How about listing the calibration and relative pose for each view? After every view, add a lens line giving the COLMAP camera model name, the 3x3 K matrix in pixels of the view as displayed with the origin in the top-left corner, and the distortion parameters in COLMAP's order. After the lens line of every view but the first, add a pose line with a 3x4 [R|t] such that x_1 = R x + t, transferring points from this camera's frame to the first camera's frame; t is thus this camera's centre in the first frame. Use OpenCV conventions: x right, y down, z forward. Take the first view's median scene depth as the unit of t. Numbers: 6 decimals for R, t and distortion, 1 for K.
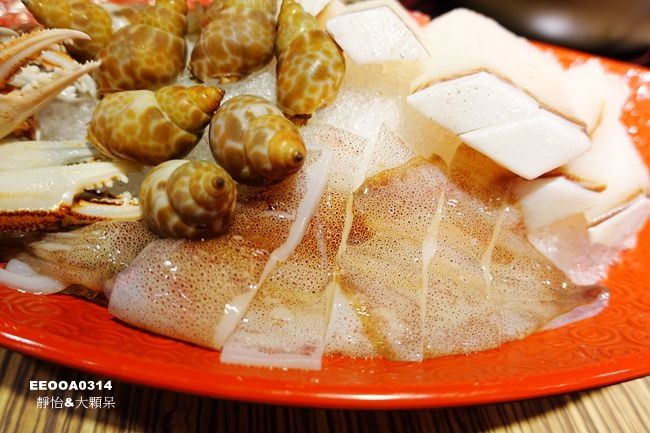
lens RADIAL K [[445.6, 0, 325.0], [0, 445.6, 216.5], [0, 0, 1]] dist [-0.000950, 0.000280]
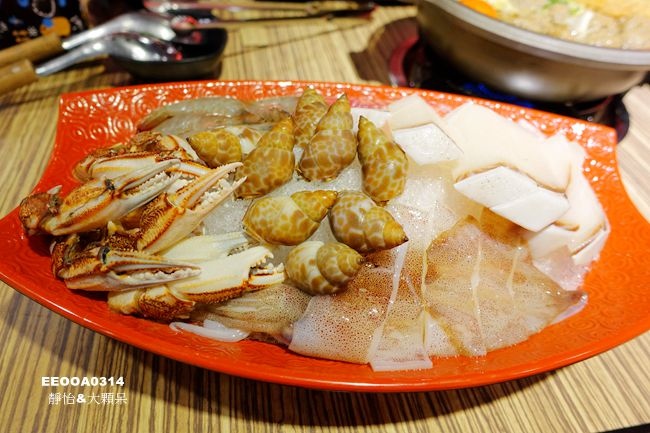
lens RADIAL K [[445.6, 0, 325.0], [0, 445.6, 216.5], [0, 0, 1]] dist [-0.000950, 0.000280]
pose [[0.991231, -0.095884, 0.090927, -0.403394], [0.094835, 0.995368, 0.015801, -0.223133], [-0.092020, -0.007039, 0.995732, -0.484474]]
